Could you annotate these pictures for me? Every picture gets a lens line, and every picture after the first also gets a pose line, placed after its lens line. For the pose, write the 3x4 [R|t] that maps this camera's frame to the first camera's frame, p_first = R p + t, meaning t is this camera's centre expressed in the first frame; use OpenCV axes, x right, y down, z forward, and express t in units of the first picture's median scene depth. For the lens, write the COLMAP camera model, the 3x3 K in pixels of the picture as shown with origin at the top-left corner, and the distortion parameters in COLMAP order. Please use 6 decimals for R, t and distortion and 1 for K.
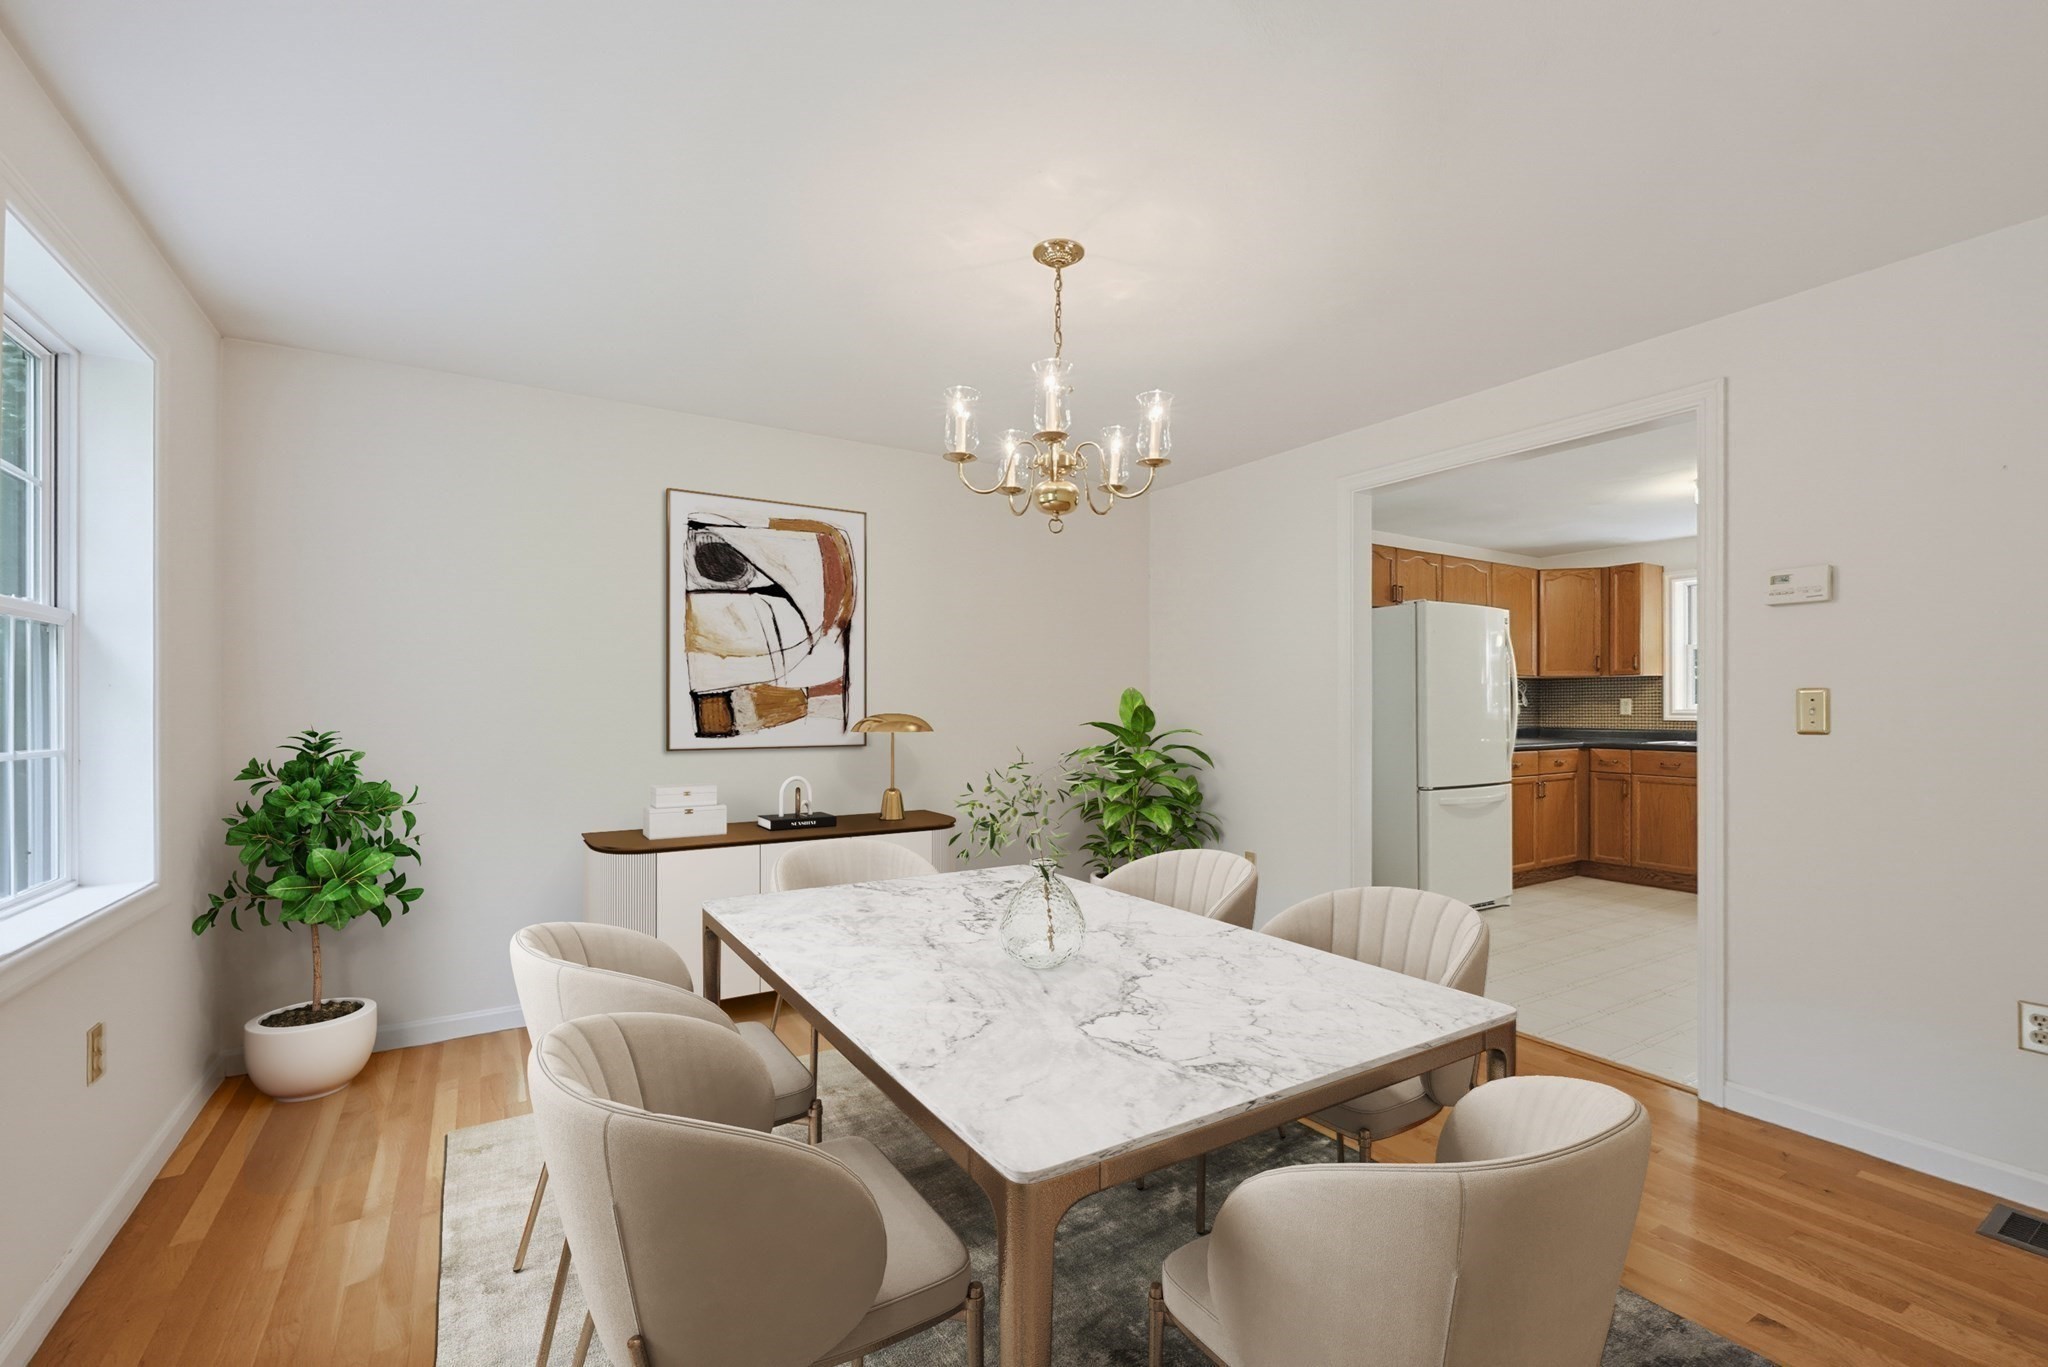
lens RADIAL K [[883.0, 0, 994.7], [0, 883.0, 712.6], [0, 0, 1]] dist [0.007416, -0.000561]
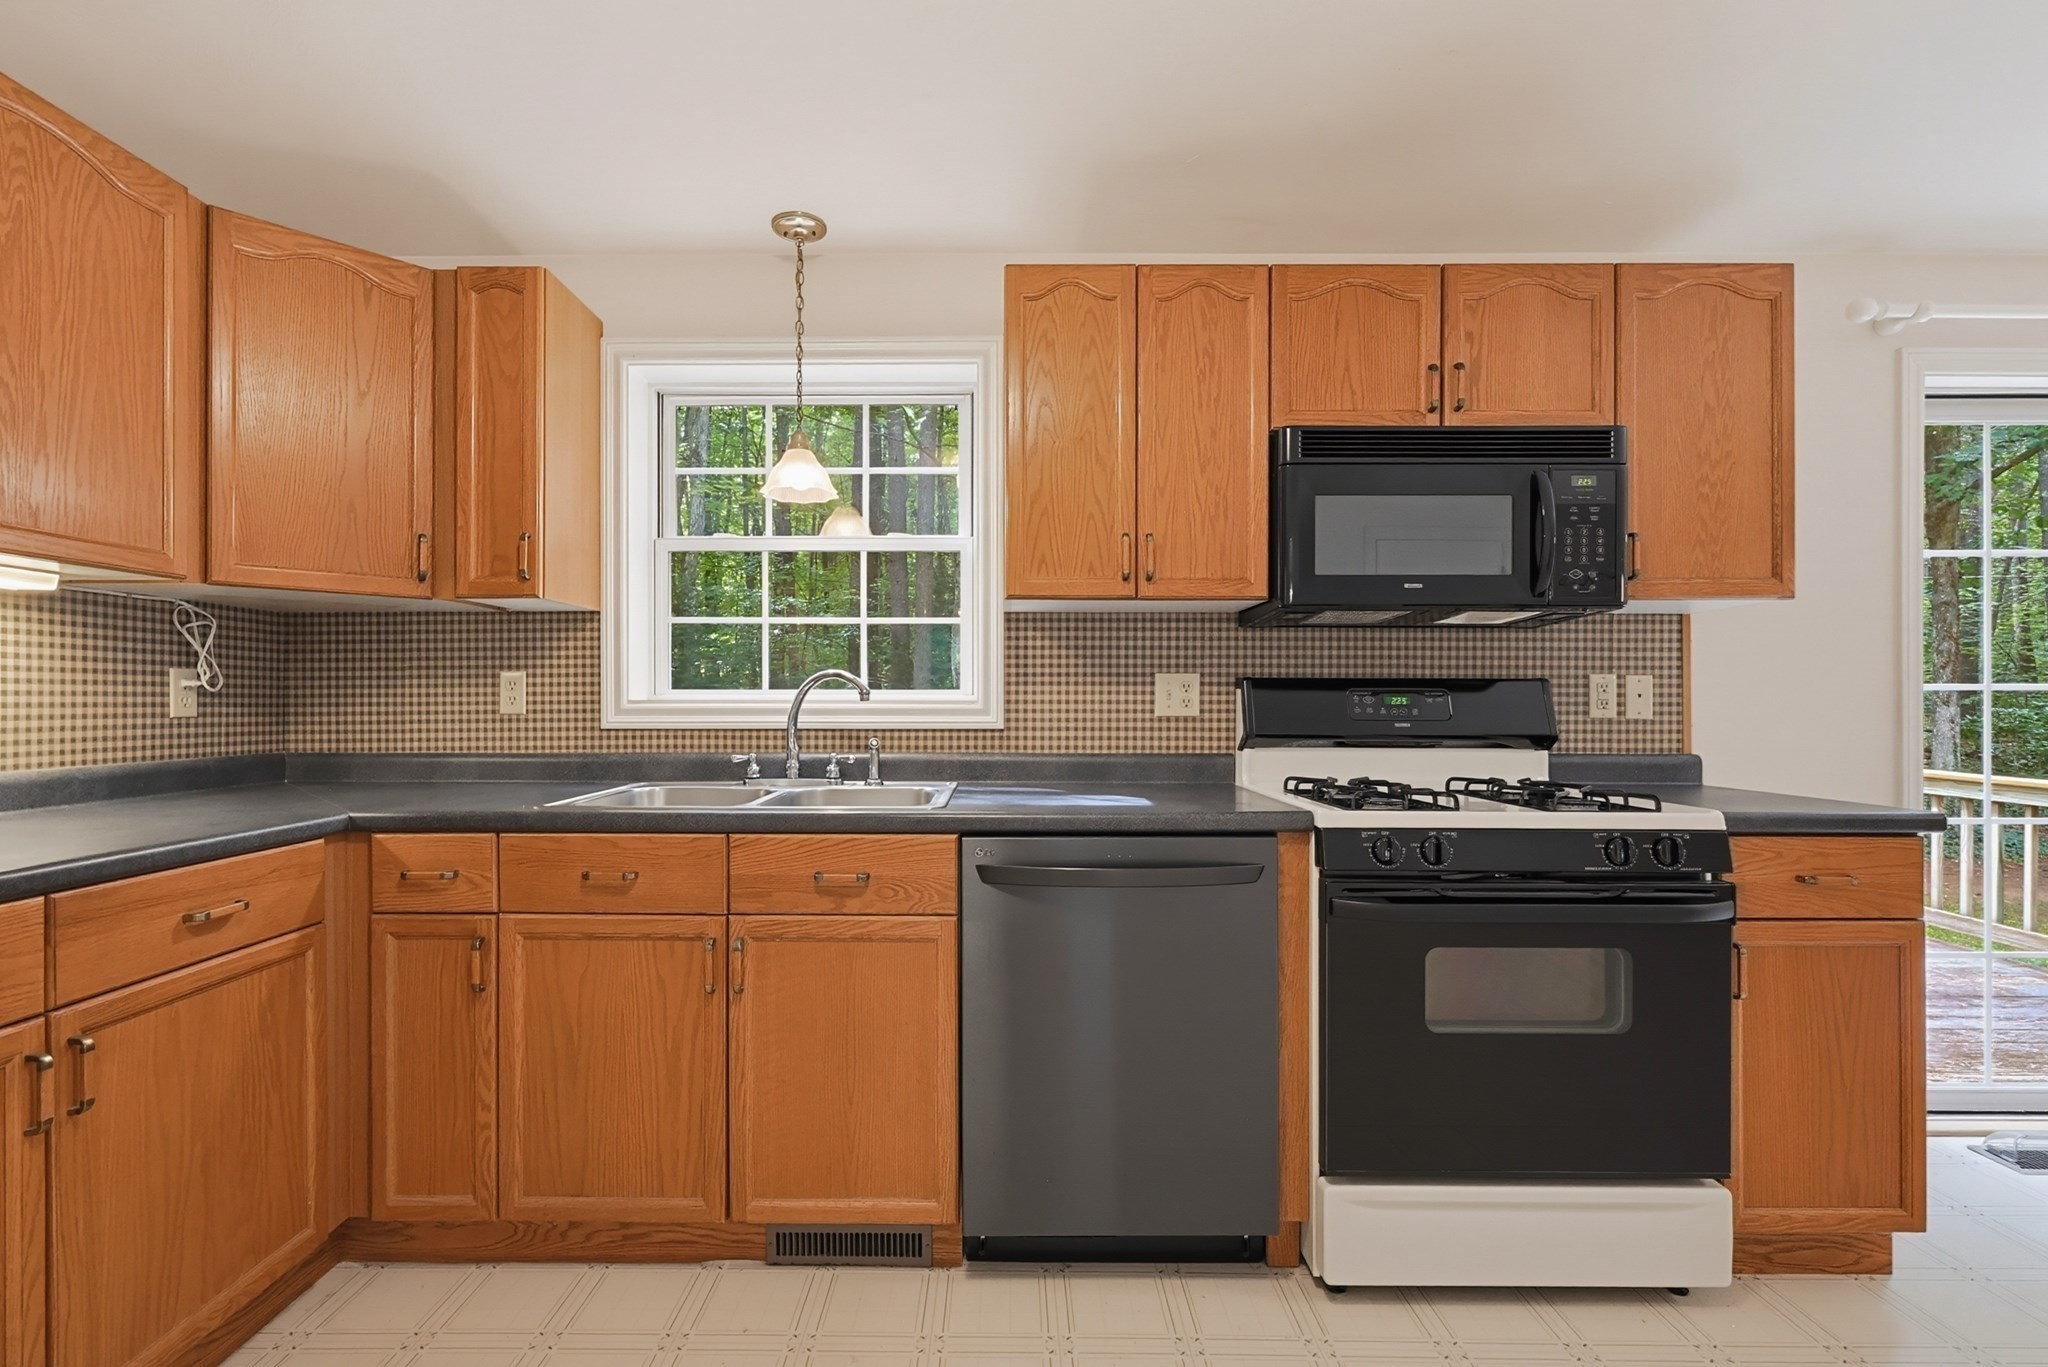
lens RADIAL K [[883.0, 0, 985.3], [0, 883.0, 707.4], [0, 0, 1]] dist [0.007416, -0.000561]
pose [[0.512915, 0.000692, 0.858439, 0.527673], [0.003142, 0.999991, -0.002684, 0.001338], [-0.858434, 0.004074, 0.512908, 0.681742]]
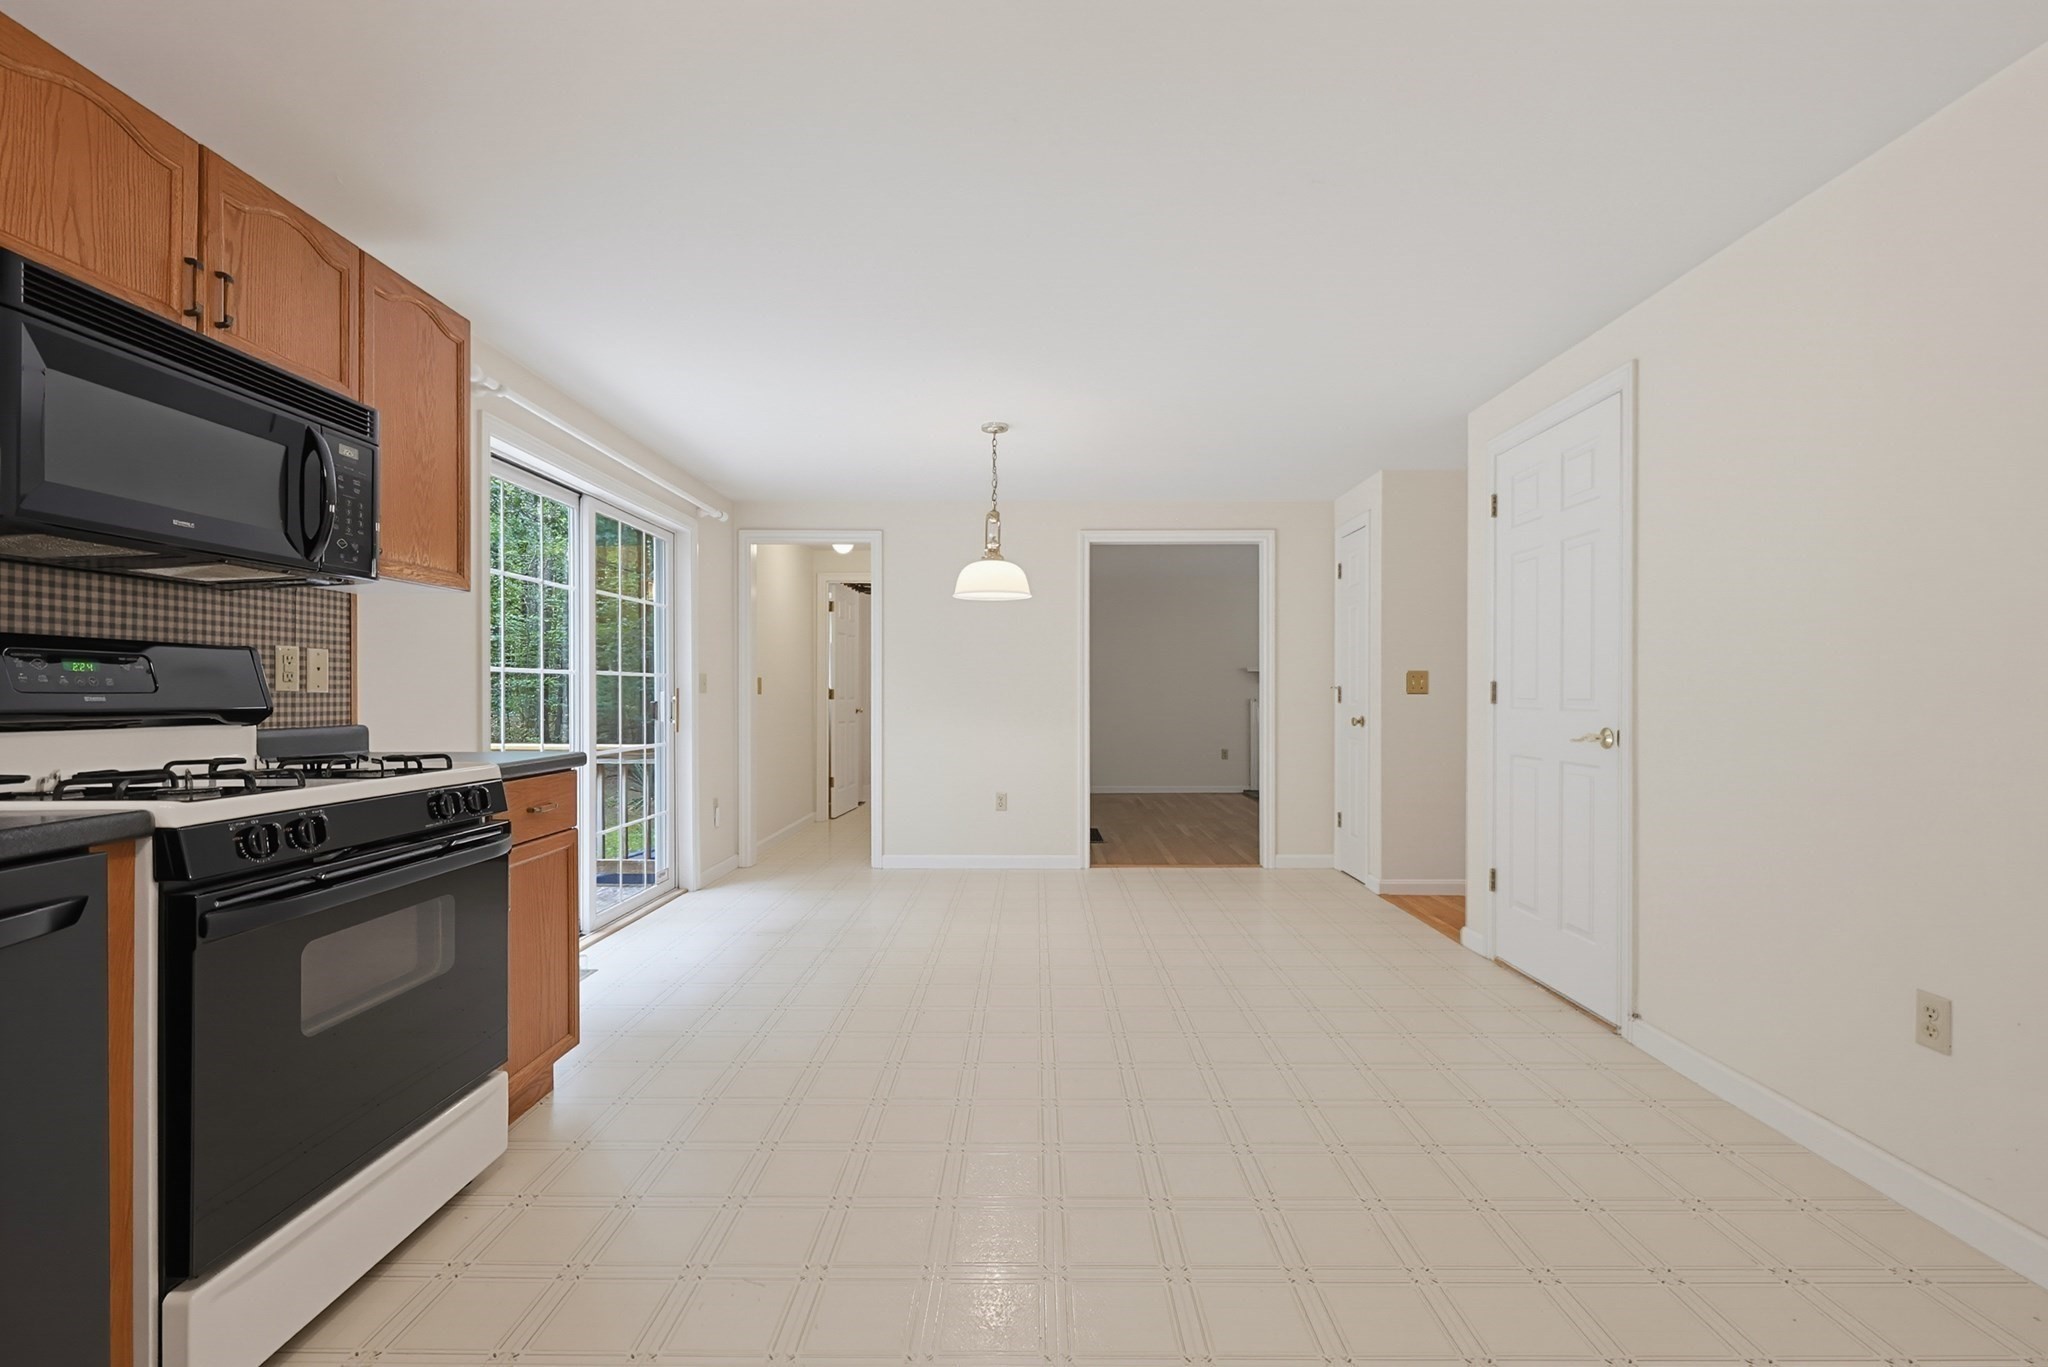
lens RADIAL K [[883.0, 0, 1021.2], [0, 883.0, 689.0], [0, 0, 1]] dist [0.007416, -0.000561]
pose [[-0.854974, 0.005283, 0.518644, 0.538124], [0.006378, 0.999980, 0.000327, 0.006688], [-0.518632, 0.003587, -0.854990, 0.808389]]
